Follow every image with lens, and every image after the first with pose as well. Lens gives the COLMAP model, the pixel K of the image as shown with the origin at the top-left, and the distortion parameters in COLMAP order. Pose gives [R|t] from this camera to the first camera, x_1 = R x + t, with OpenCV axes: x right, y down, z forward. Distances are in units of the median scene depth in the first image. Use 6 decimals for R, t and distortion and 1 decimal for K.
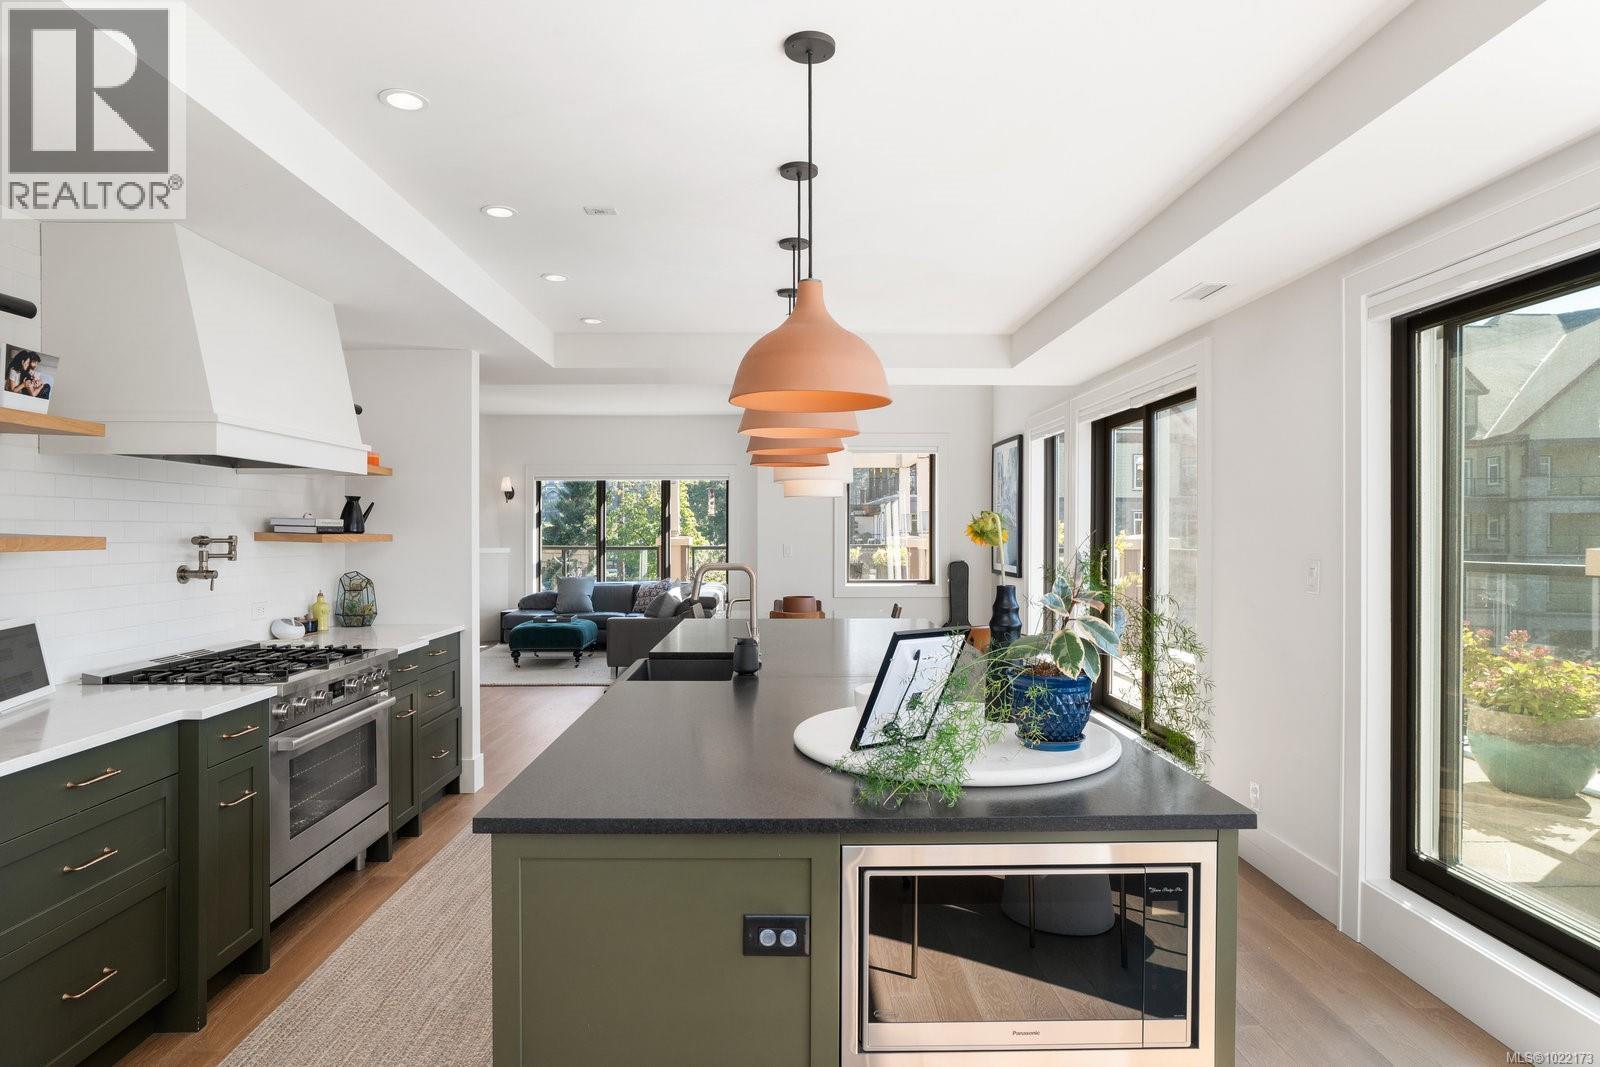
lens RADIAL K [[911.2, 0, 782.3], [0, 911.2, 533.8], [0, 0, 1]] dist [-0.003001, 0.001130]
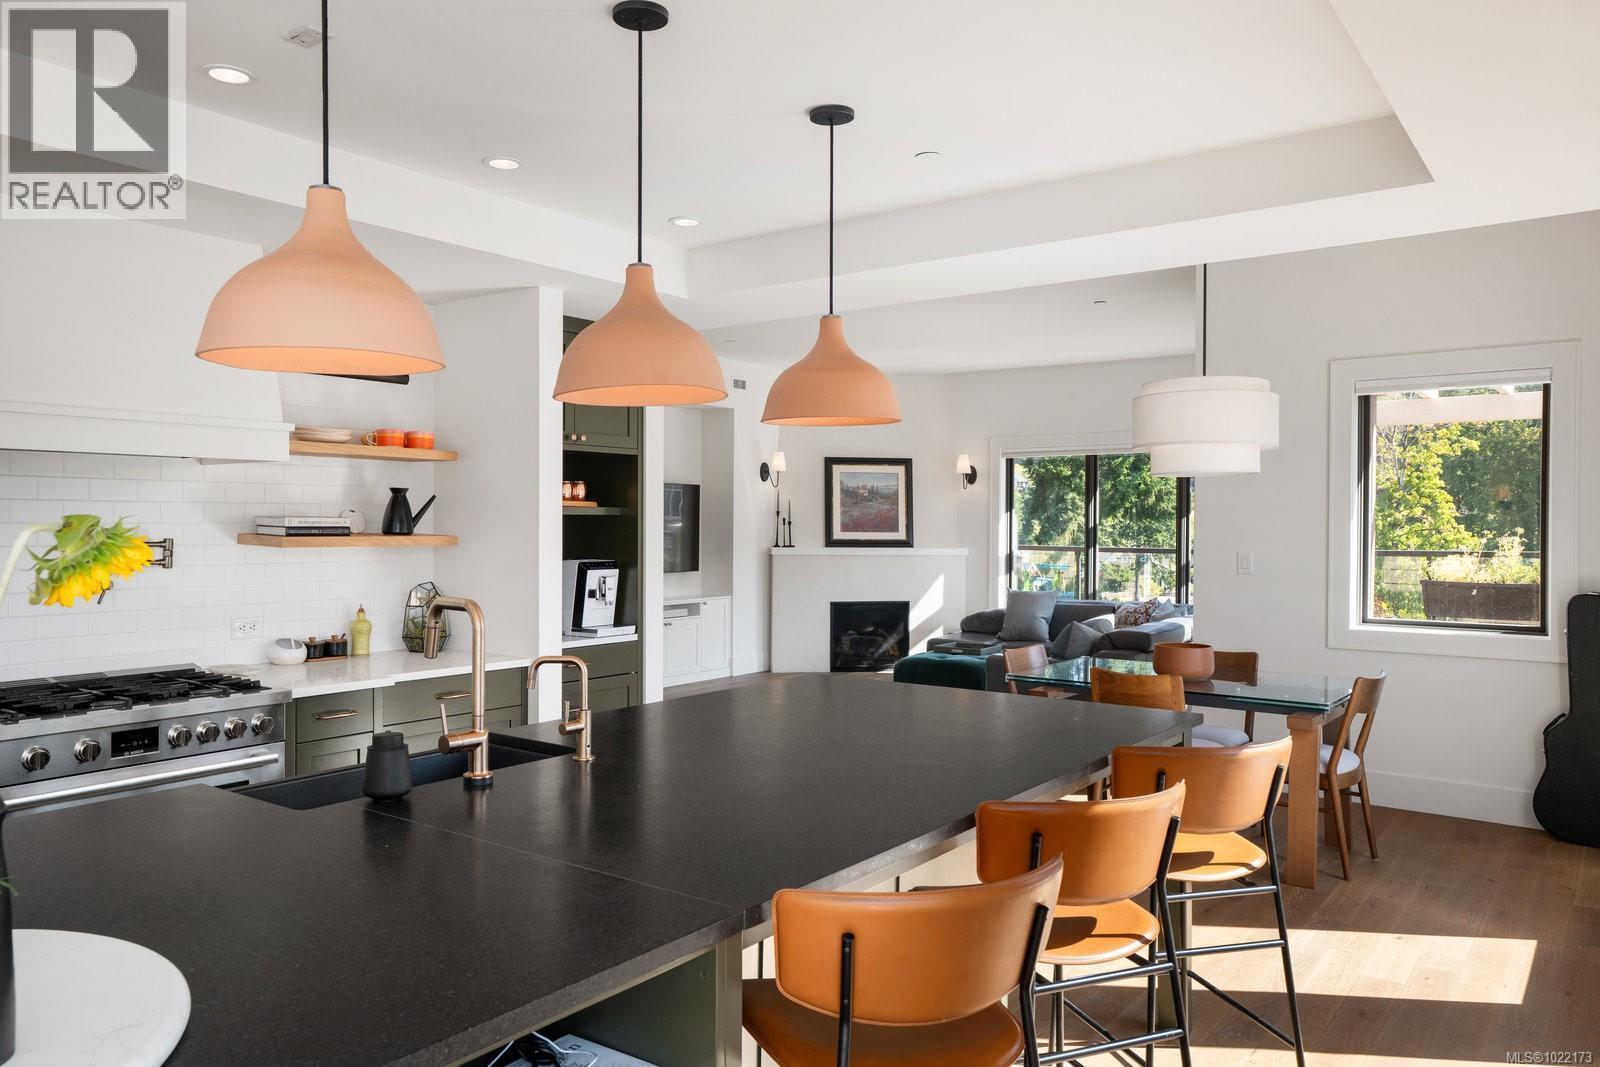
lens RADIAL K [[1134.0, 0, 798.1], [0, 1134.0, 530.9], [0, 0, 1]] dist [0.011826, 0.007617]
pose [[0.799474, 0.007591, -0.600652, 0.395408], [-0.004475, 0.999968, 0.006681, -0.011877], [0.600684, -0.002654, 0.799482, 0.405545]]
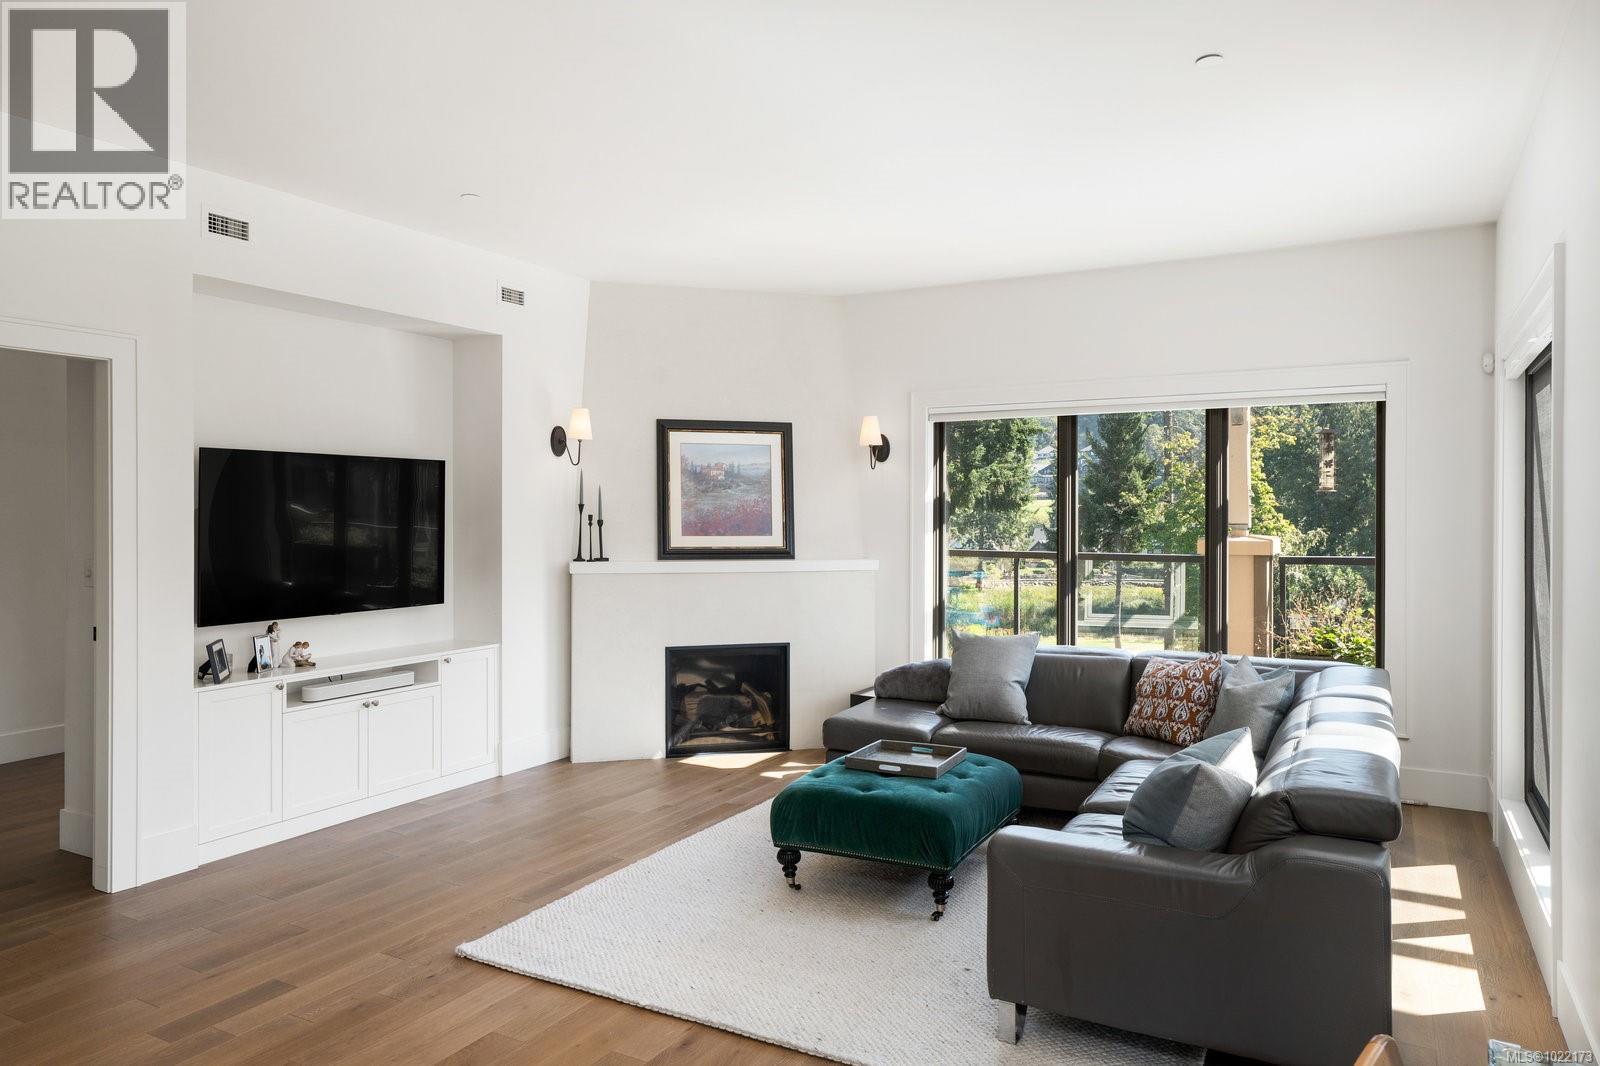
lens RADIAL K [[1037.3, 0, 776.8], [0, 1037.3, 515.0], [0, 0, 1]] dist [-0.000862, 0.006650]
pose [[0.857251, 0.001028, -0.514897, -0.141401], [-0.000514, 0.999999, 0.001140, -0.024325], [0.514898, -0.000712, 0.857251, 1.241126]]
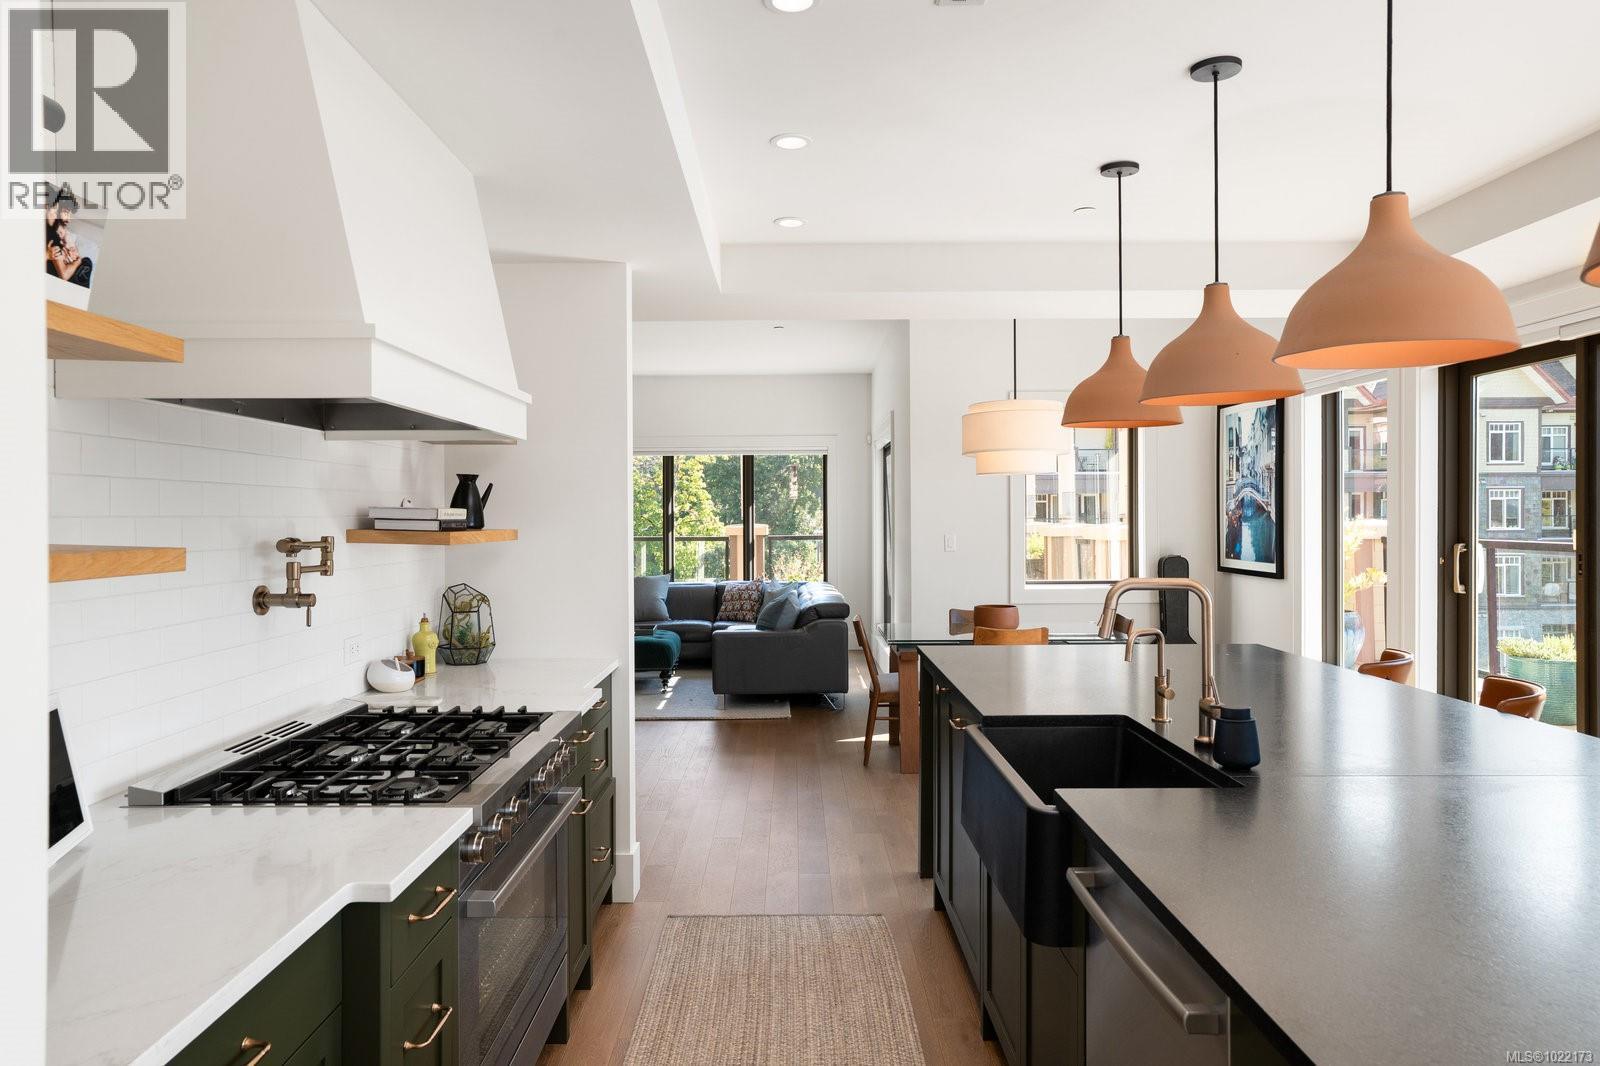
lens RADIAL K [[1037.3, 0, 797.2], [0, 1037.3, 516.6], [0, 0, 1]] dist [-0.000862, 0.006650]
pose [[0.999986, -0.005033, -0.001585, -0.219750], [0.005031, 0.999986, -0.001417, -0.007121], [0.001592, 0.001409, 0.999998, 0.221837]]
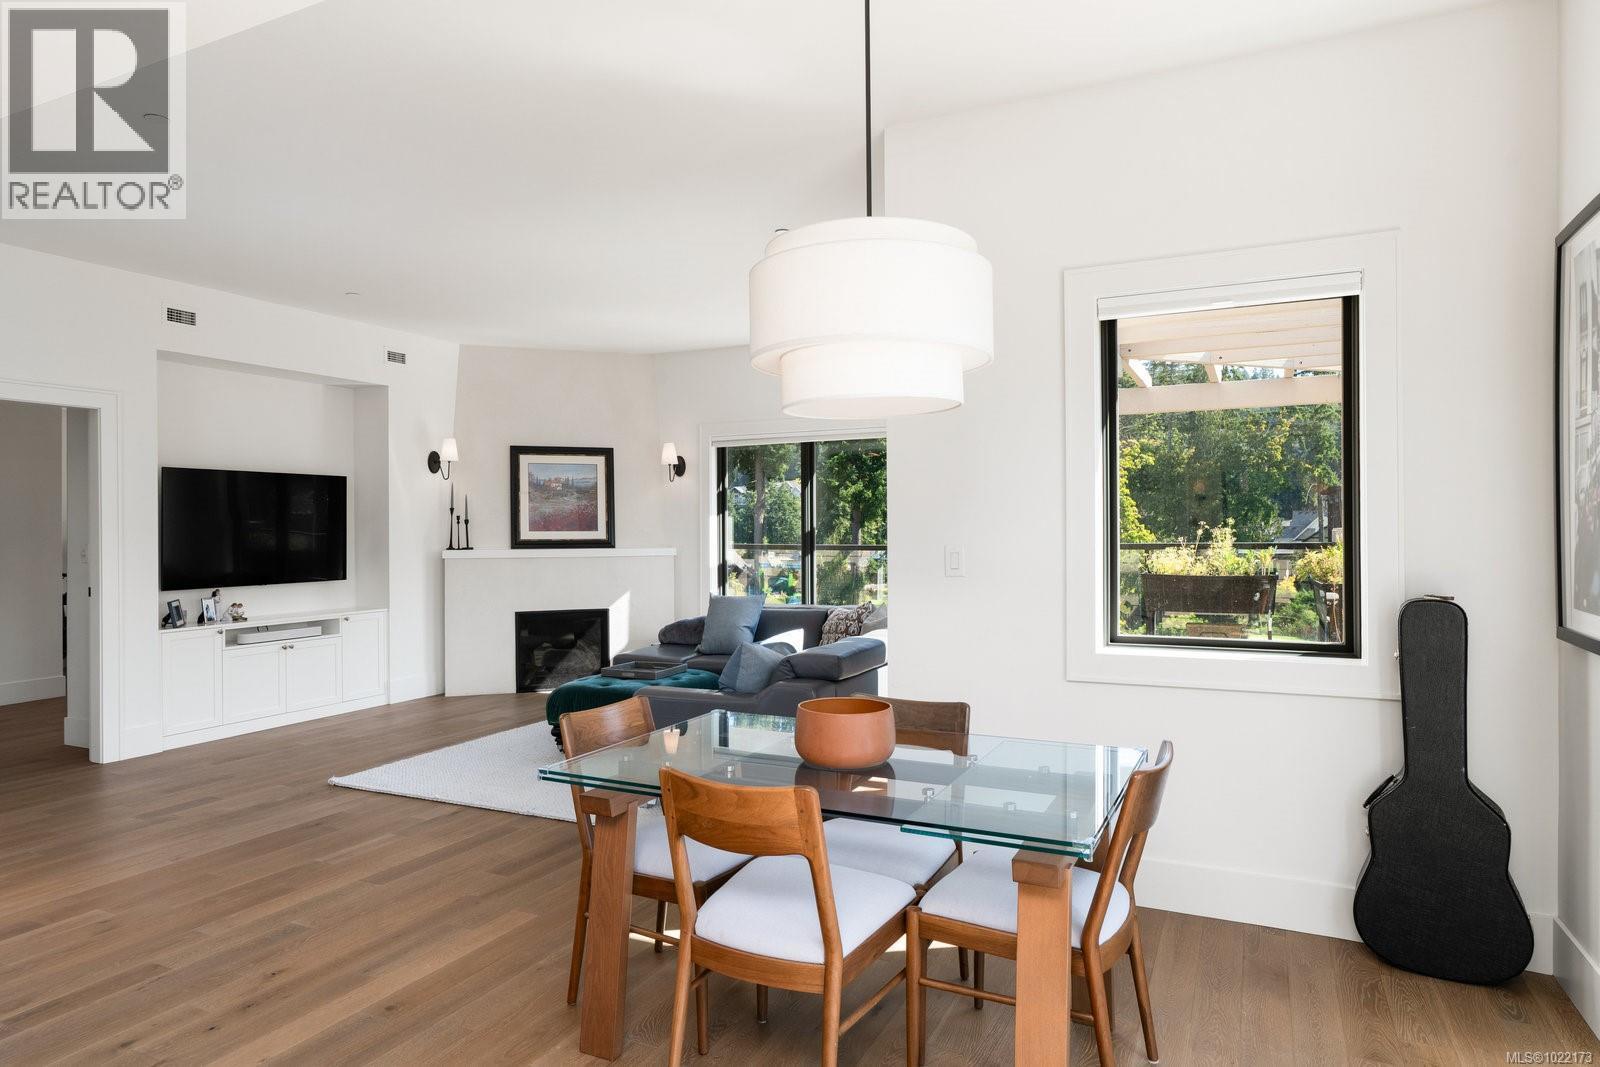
lens RADIAL K [[952.3, 0, 782.7], [0, 952.3, 528.2], [0, 0, 1]] dist [-0.018502, 0.007683]
pose [[0.889614, -0.006317, -0.456669, 0.244976], [0.006758, 0.999977, -0.000668, 0.004506], [0.456663, -0.002492, 0.889636, 1.029937]]
